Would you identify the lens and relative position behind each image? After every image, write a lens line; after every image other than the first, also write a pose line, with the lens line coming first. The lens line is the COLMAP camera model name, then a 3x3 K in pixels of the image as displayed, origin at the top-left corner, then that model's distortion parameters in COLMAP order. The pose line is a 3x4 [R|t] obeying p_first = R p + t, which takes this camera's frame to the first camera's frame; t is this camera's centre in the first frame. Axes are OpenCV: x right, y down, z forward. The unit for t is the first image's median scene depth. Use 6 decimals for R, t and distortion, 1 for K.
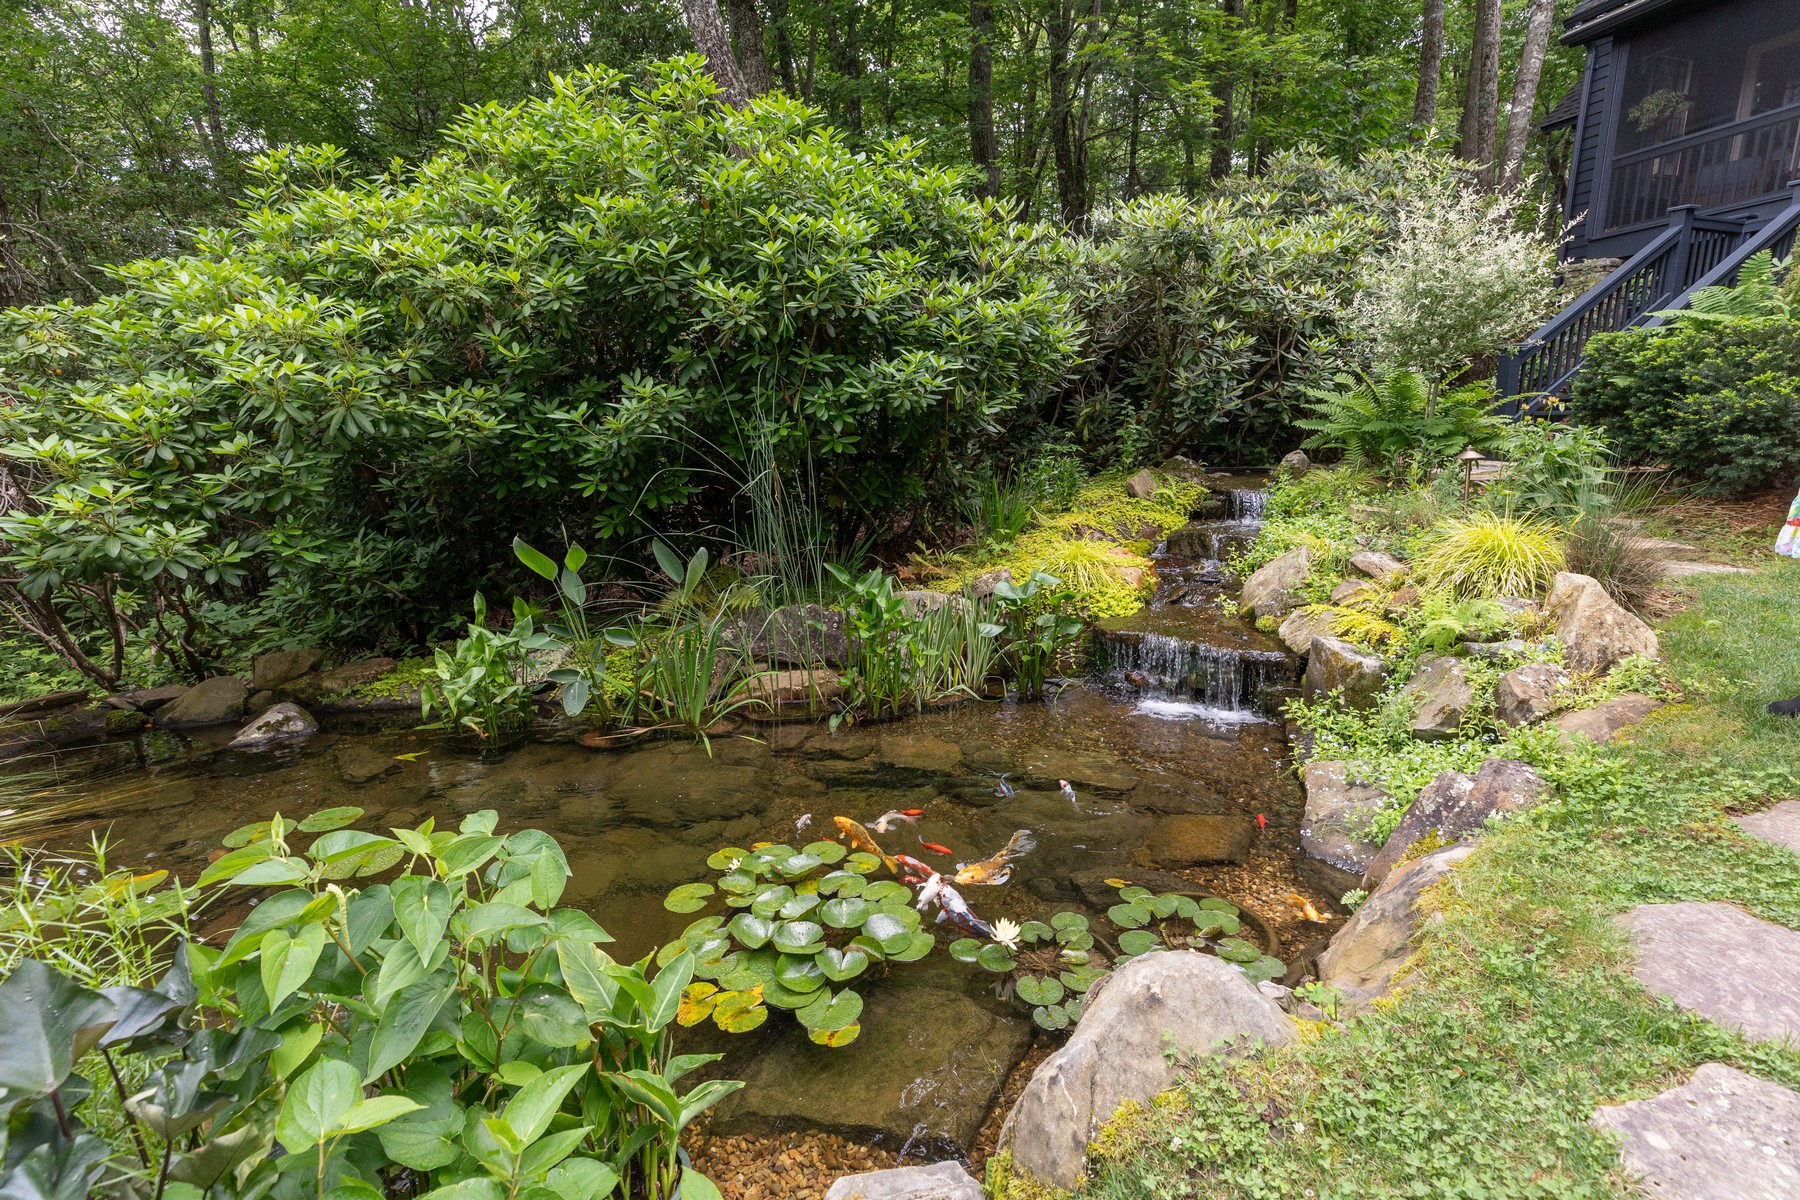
lens RADIAL K [[842.3, 0, 899.1], [0, 842.3, 586.1], [0, 0, 1]] dist [0.011493, -0.000085]
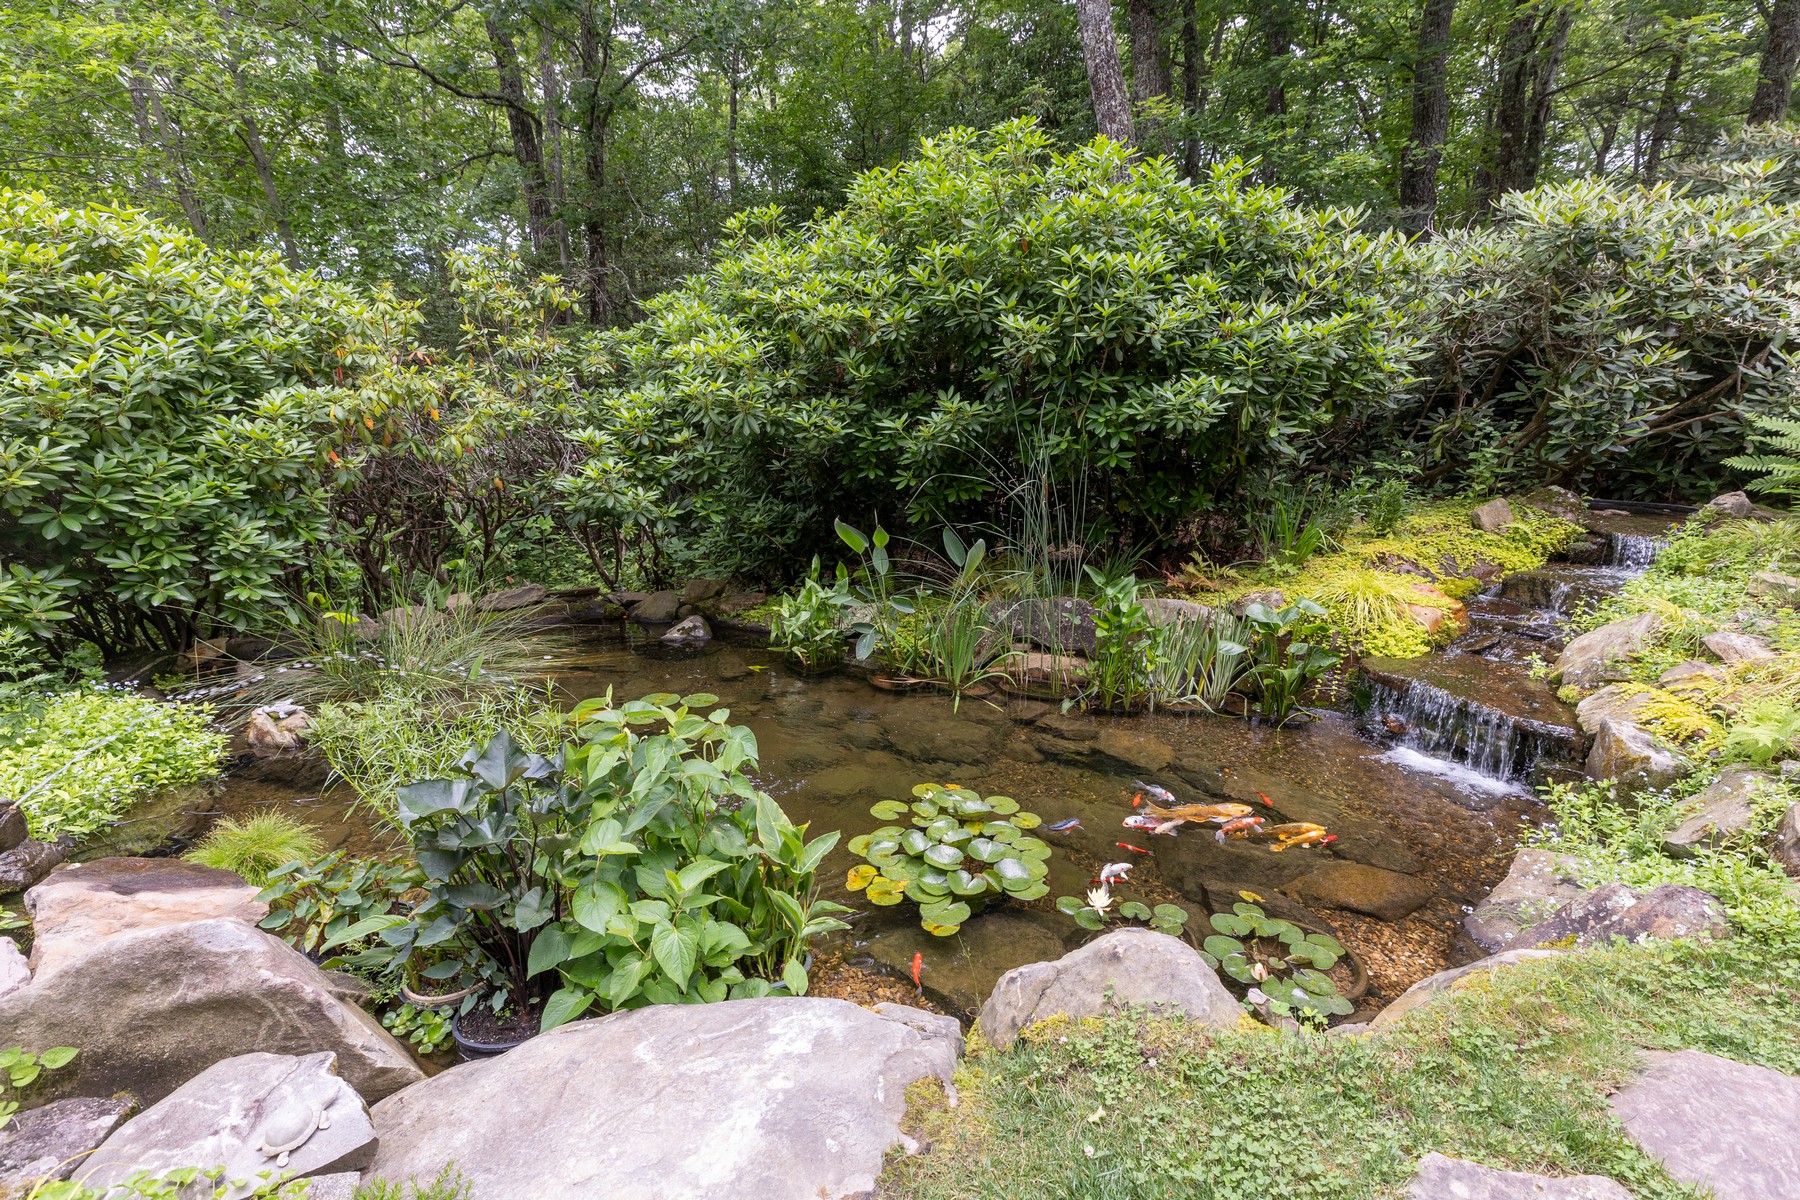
lens RADIAL K [[842.3, 0, 899.1], [0, 842.3, 586.1], [0, 0, 1]] dist [0.011493, -0.000085]
pose [[0.886397, 0.135477, -0.442659, 0.201139], [-0.118355, 0.990760, 0.066227, -0.046087], [0.447541, -0.006312, 0.894241, -0.117480]]
